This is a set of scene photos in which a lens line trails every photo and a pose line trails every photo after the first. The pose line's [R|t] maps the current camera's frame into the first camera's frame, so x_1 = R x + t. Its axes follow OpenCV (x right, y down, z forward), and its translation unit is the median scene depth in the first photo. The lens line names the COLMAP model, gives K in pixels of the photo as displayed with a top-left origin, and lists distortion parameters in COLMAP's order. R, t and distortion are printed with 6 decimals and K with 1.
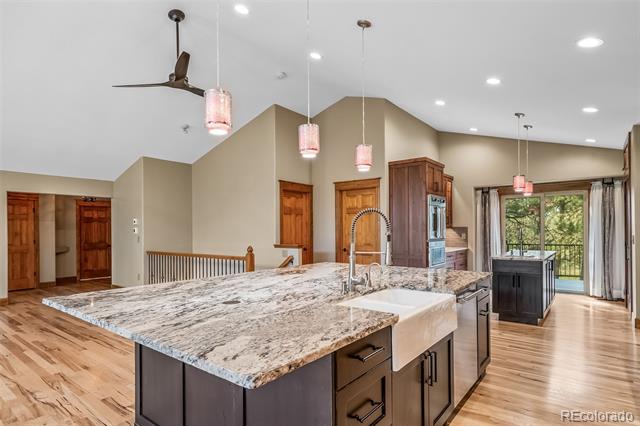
lens RADIAL K [[345.4, 0, 319.1], [0, 345.4, 231.0], [0, 0, 1]] dist [-0.000043, 0.000485]
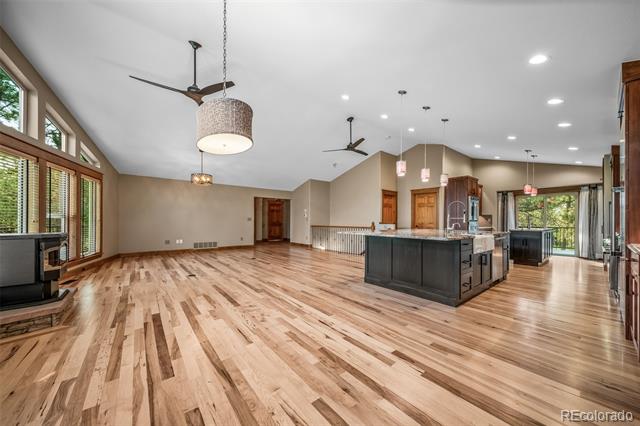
lens RADIAL K [[226.0, 0, 318.8], [0, 226.0, 219.6], [0, 0, 1]] dist [-0.000734, -0.000182]
pose [[0.973368, 0.011838, -0.228941, -0.164958], [-0.013314, 0.999899, -0.004900, 0.032918], [0.228860, 0.007818, 0.973428, -0.312534]]
